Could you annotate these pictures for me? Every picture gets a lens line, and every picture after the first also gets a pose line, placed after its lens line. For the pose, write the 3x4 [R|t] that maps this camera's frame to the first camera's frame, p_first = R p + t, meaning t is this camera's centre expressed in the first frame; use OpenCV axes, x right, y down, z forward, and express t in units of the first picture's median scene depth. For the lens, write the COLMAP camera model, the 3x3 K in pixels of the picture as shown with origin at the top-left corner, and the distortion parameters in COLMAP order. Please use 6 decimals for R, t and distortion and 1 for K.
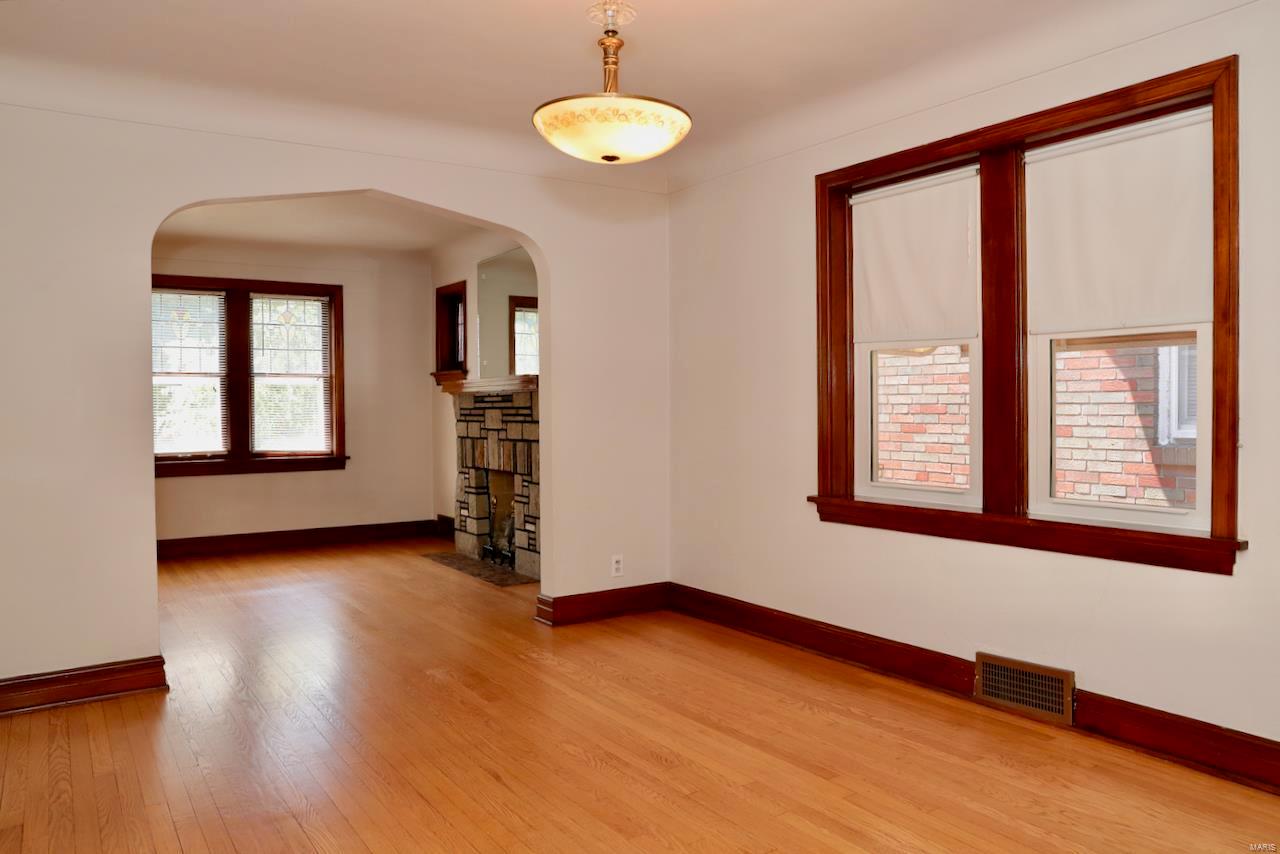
lens RADIAL K [[881.8, 0, 639.0], [0, 881.8, 412.4], [0, 0, 1]] dist [-0.112344, 0.098519]
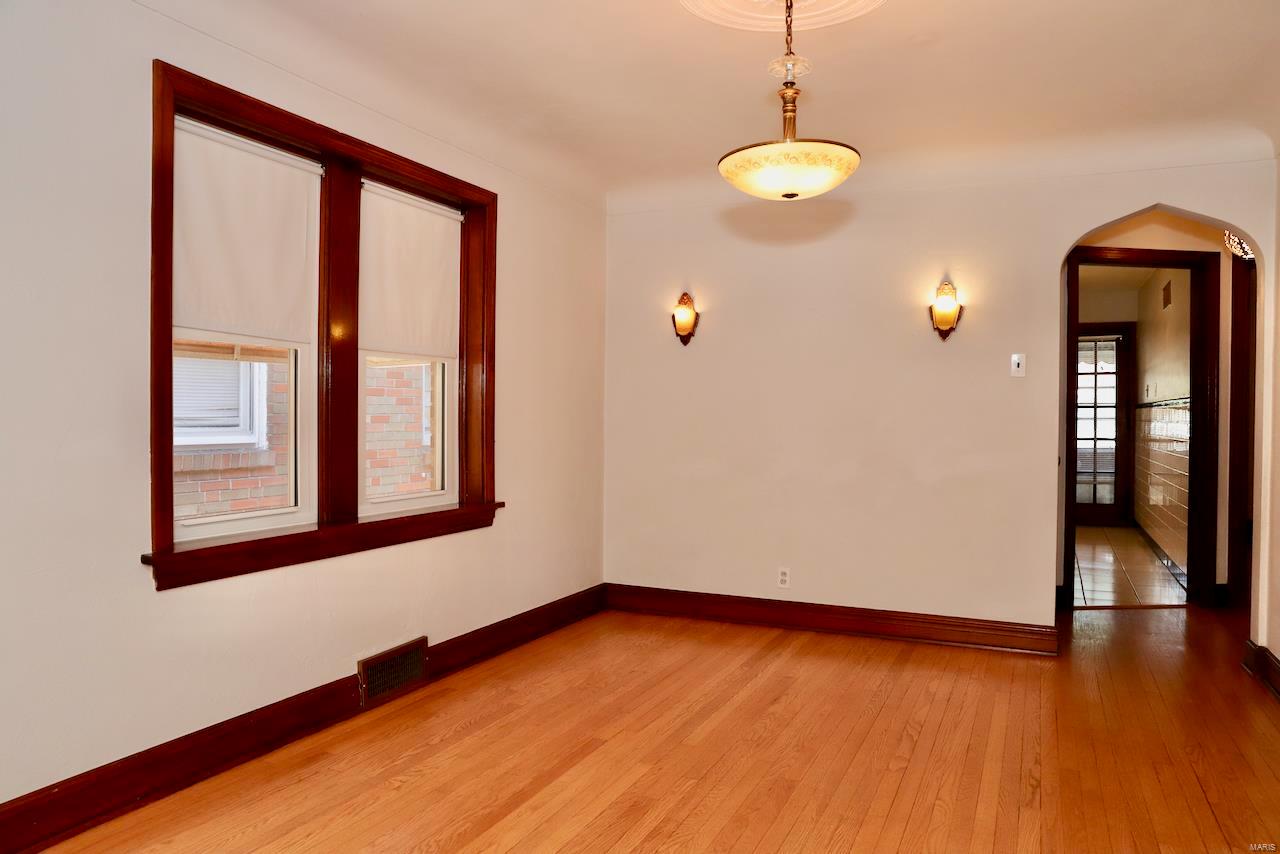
lens RADIAL K [[865.5, 0, 645.6], [0, 865.5, 424.2], [0, 0, 1]] dist [-0.110959, 0.089953]
pose [[-0.510602, -0.009526, 0.859764, -0.597592], [0.000096, 0.999938, 0.011136, -0.009136], [-0.859817, 0.005769, -0.510569, 1.166284]]
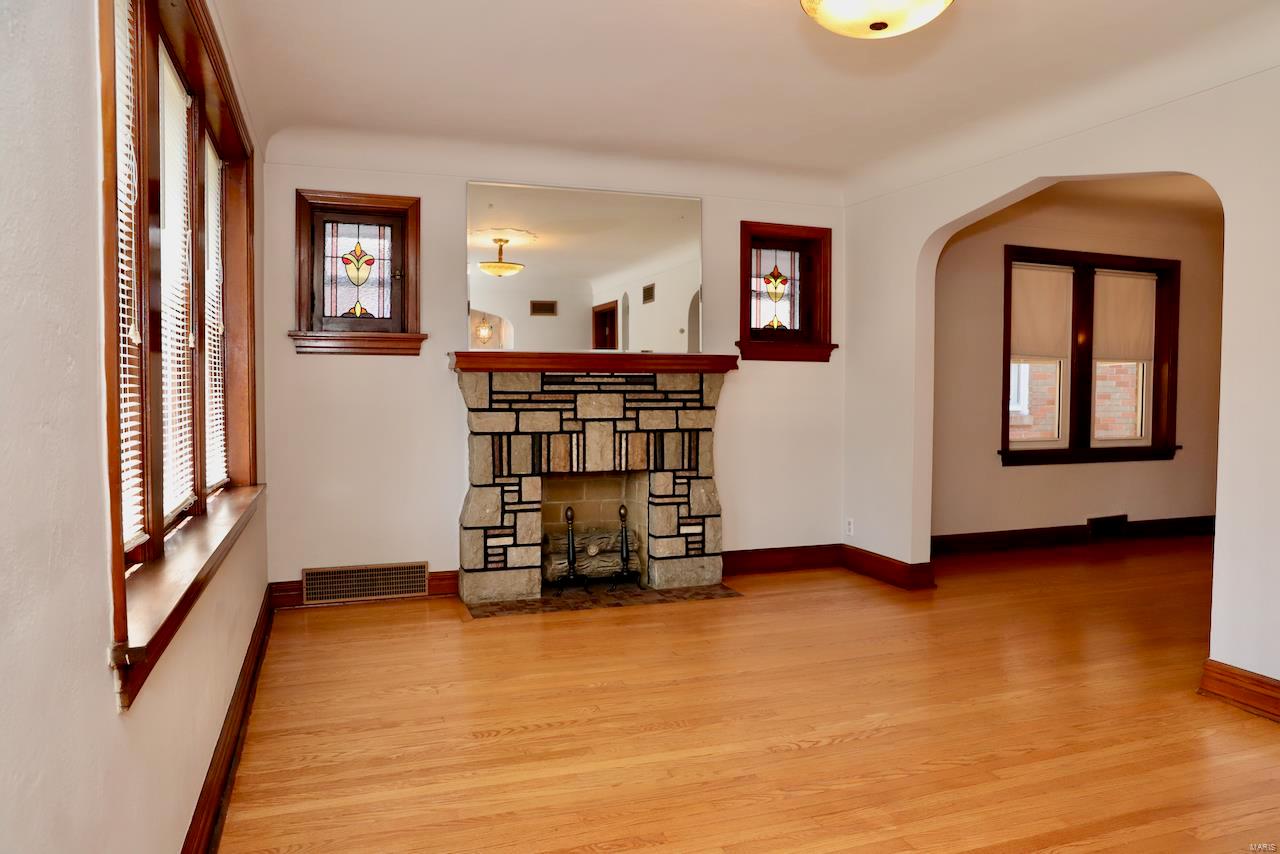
lens RADIAL K [[865.5, 0, 645.6], [0, 865.5, 424.2], [0, 0, 1]] dist [-0.110959, 0.089953]
pose [[0.258446, -0.033888, 0.965431, -1.644971], [0.000535, 0.999389, 0.034937, -0.005500], [-0.966026, -0.008513, 0.258306, 1.418438]]
